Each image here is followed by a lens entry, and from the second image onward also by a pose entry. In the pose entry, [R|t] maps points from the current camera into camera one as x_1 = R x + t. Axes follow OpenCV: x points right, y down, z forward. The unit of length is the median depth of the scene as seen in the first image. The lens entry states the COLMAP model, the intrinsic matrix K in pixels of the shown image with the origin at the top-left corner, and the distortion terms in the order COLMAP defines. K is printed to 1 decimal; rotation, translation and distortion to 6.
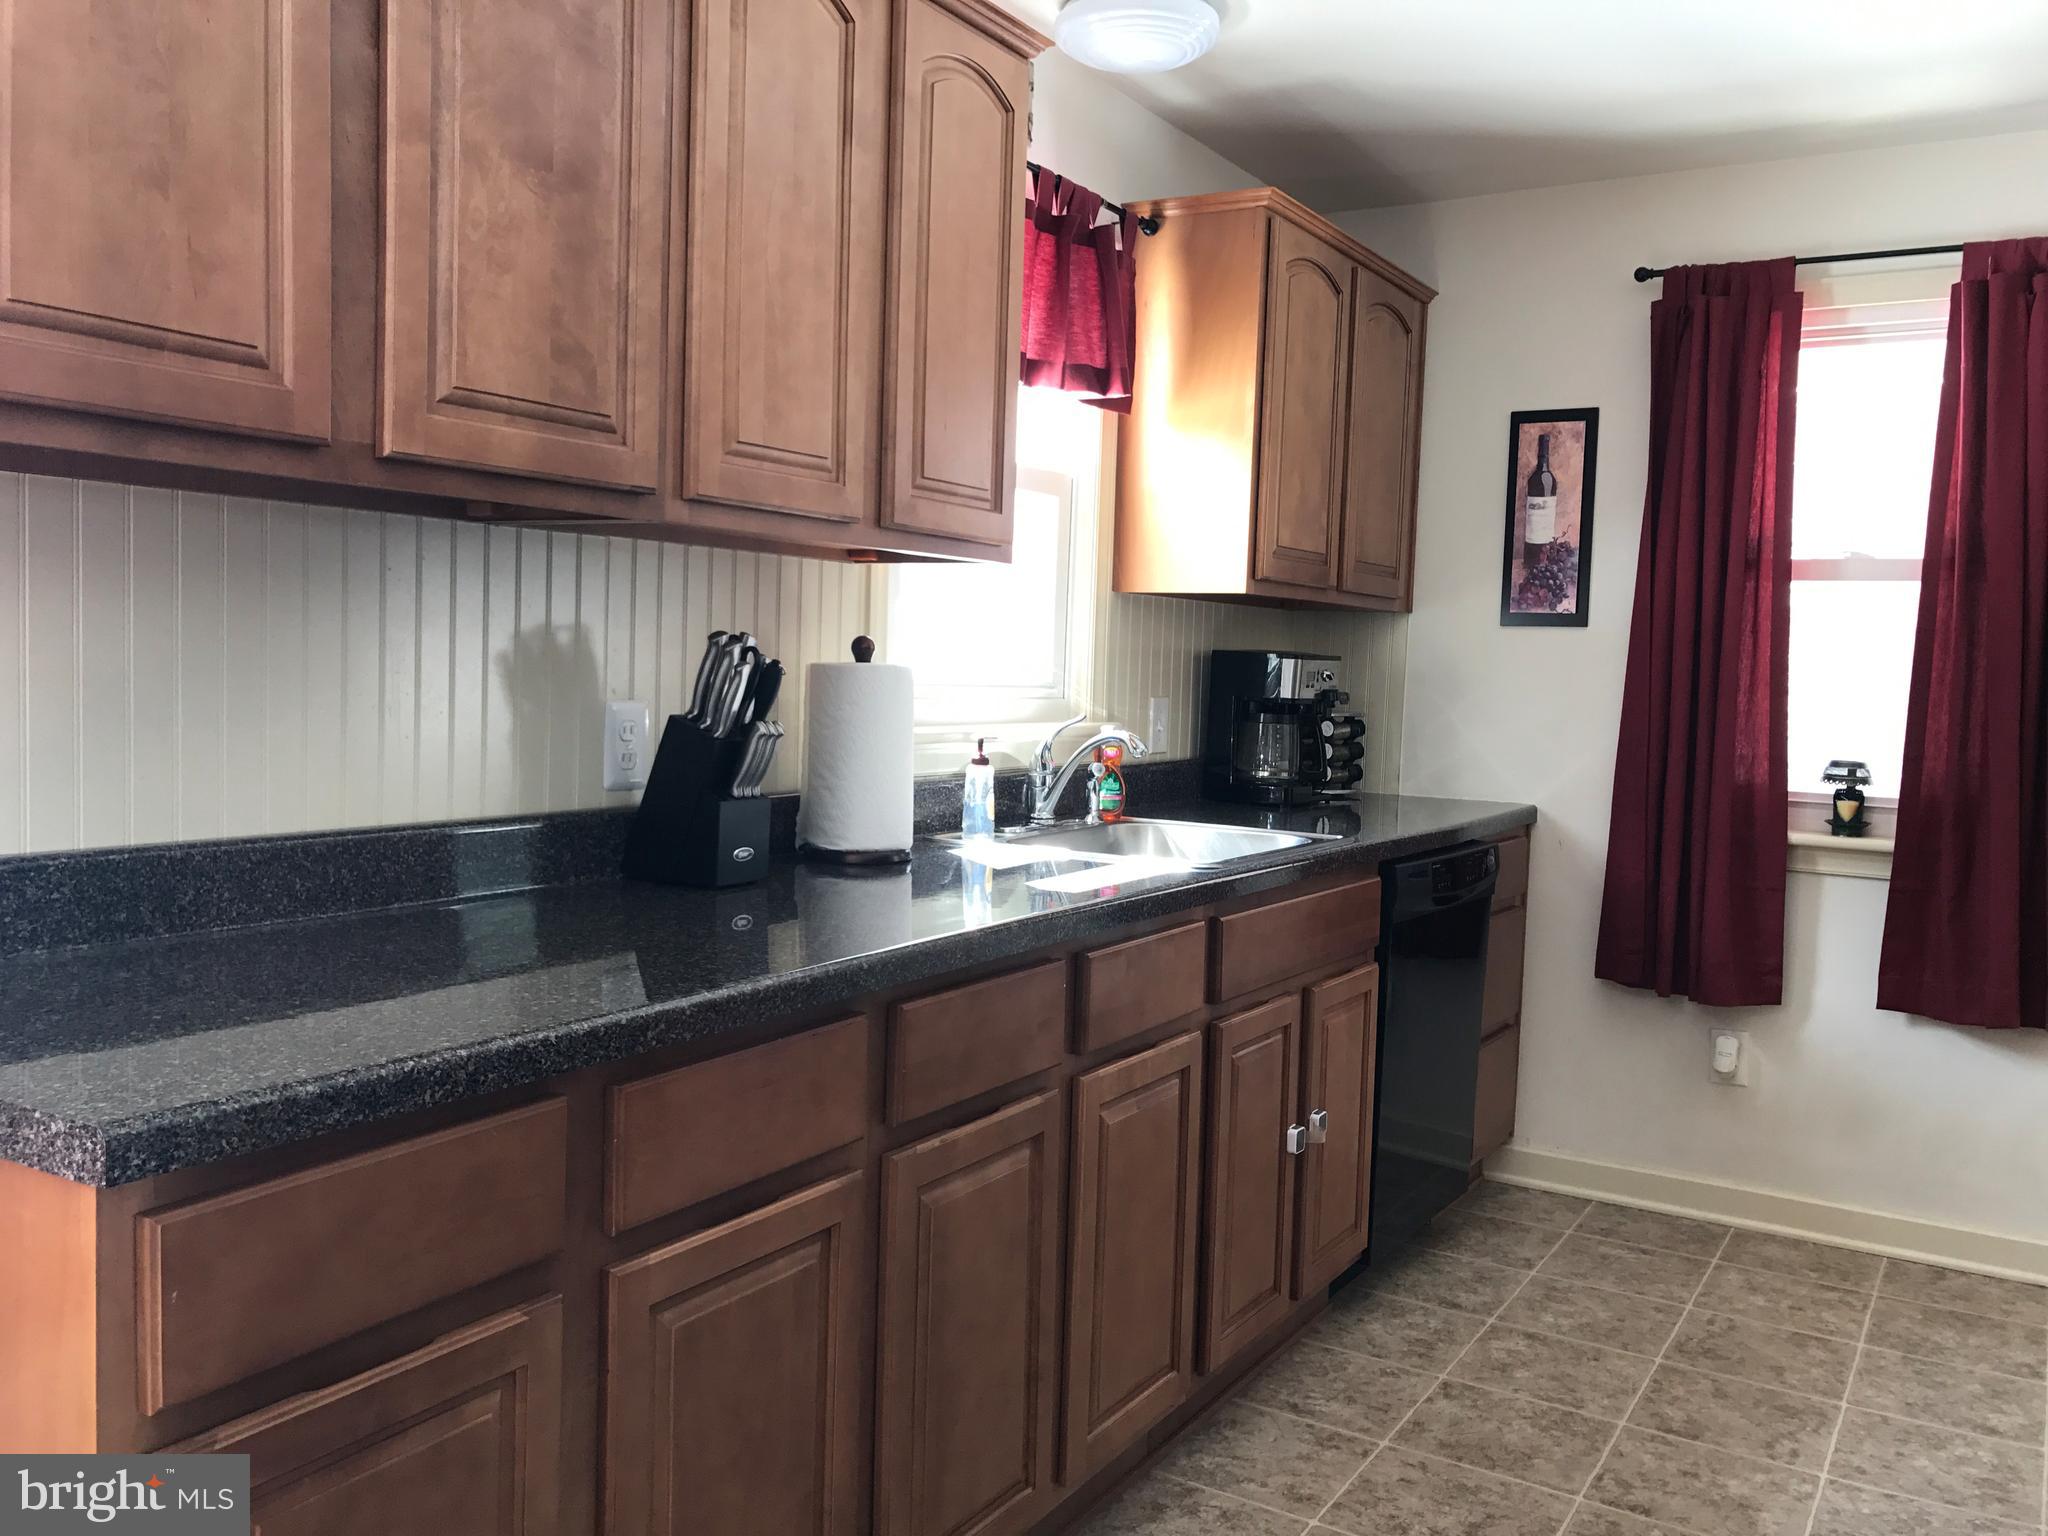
lens RADIAL K [[1675.7, 0, 1073.1], [0, 1675.7, 765.7], [0, 0, 1]] dist [0.048460, -0.053600]
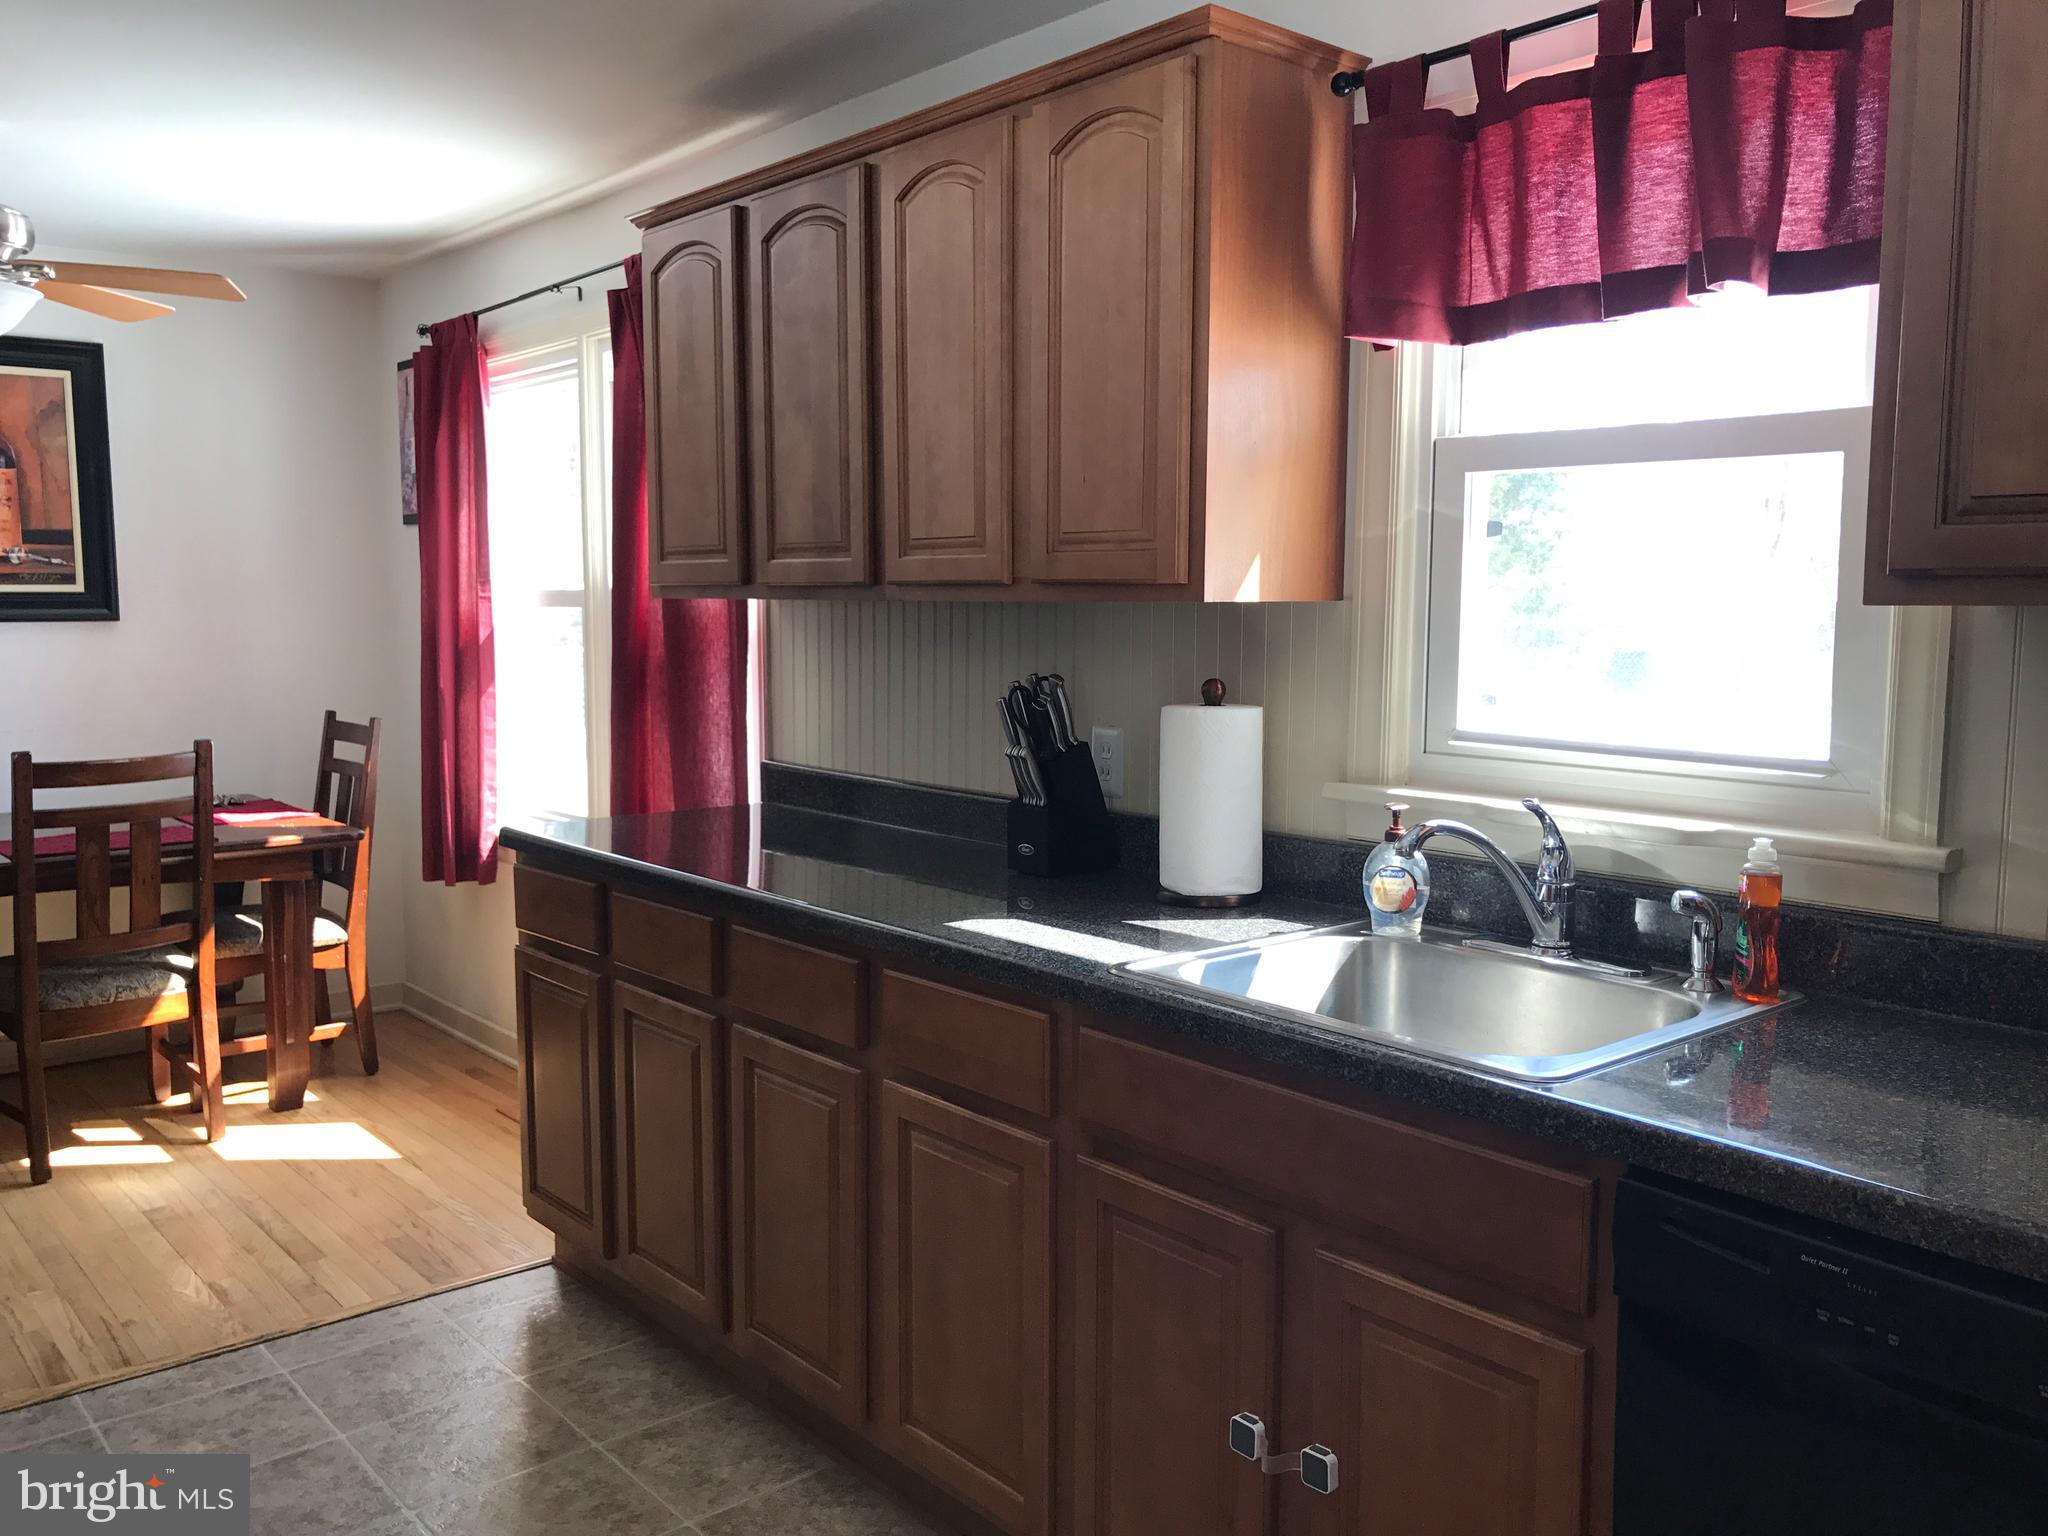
lens RADIAL K [[1675.7, 0, 981.9], [0, 1675.7, 769.3], [0, 0, 1]] dist [0.048460, -0.053600]
pose [[-0.352872, 0.076101, -0.932572, 0.749244], [-0.063870, 0.992403, 0.105151, -0.089686], [0.933489, 0.096668, -0.345331, 1.137405]]
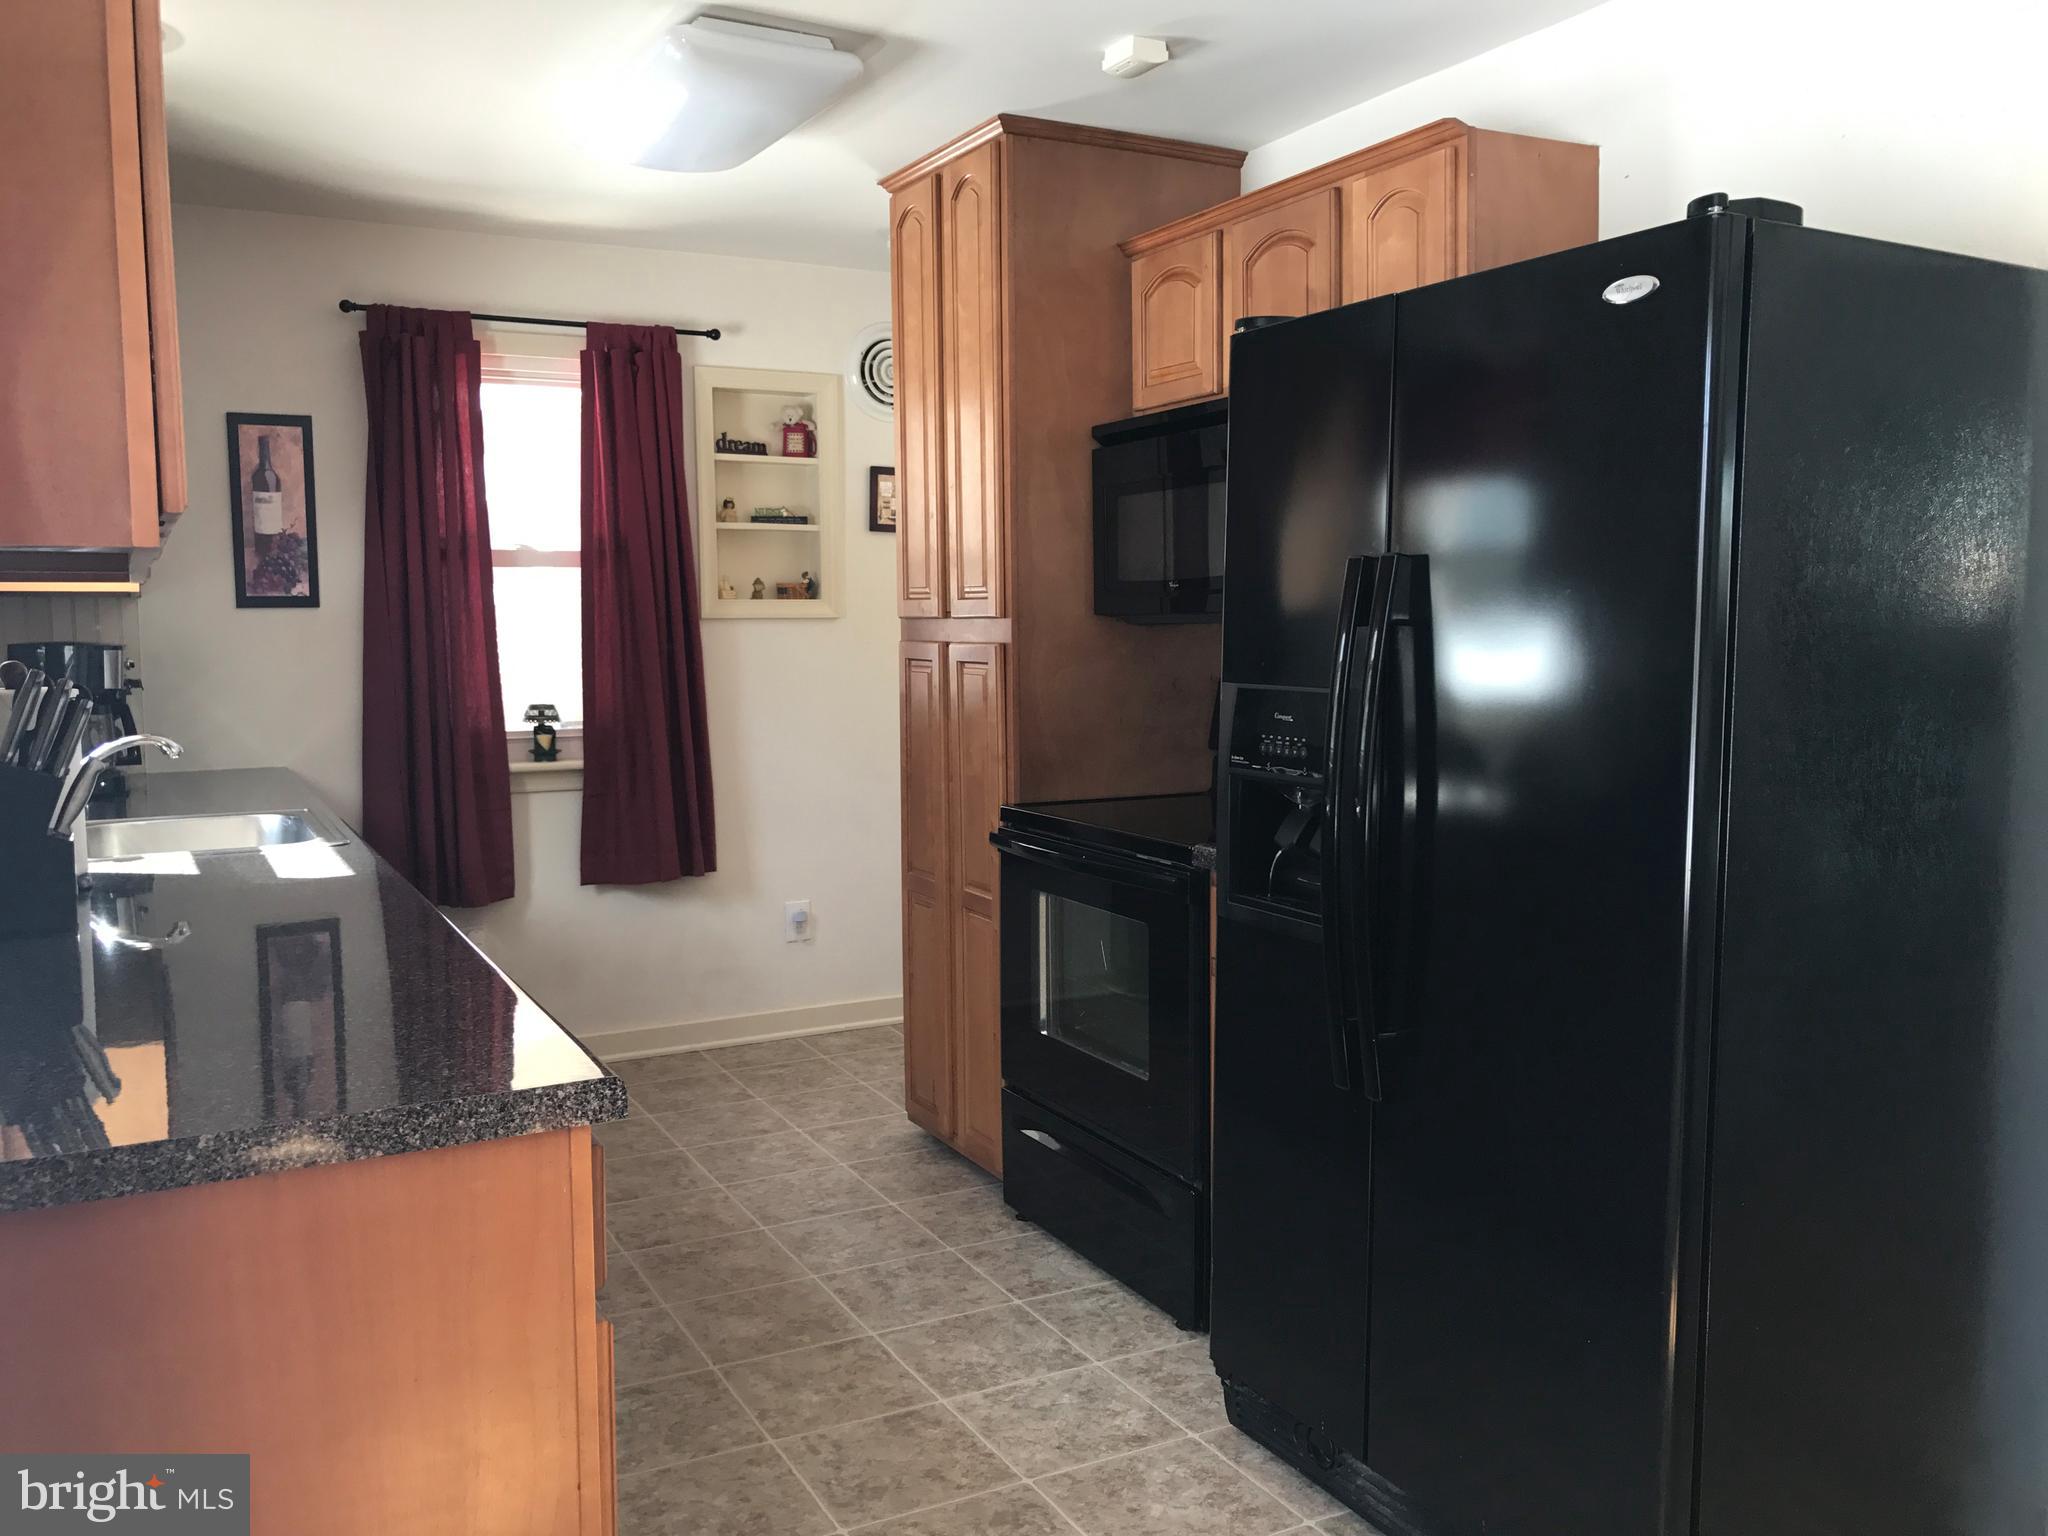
lens RADIAL K [[1675.7, 0, 988.4], [0, 1675.7, 760.7], [0, 0, 1]] dist [0.048460, -0.053600]
pose [[0.538174, -0.115313, 0.834908, -0.452011], [0.082714, 0.993041, 0.083837, -0.040114], [-0.838766, 0.023940, 0.543966, -0.005837]]
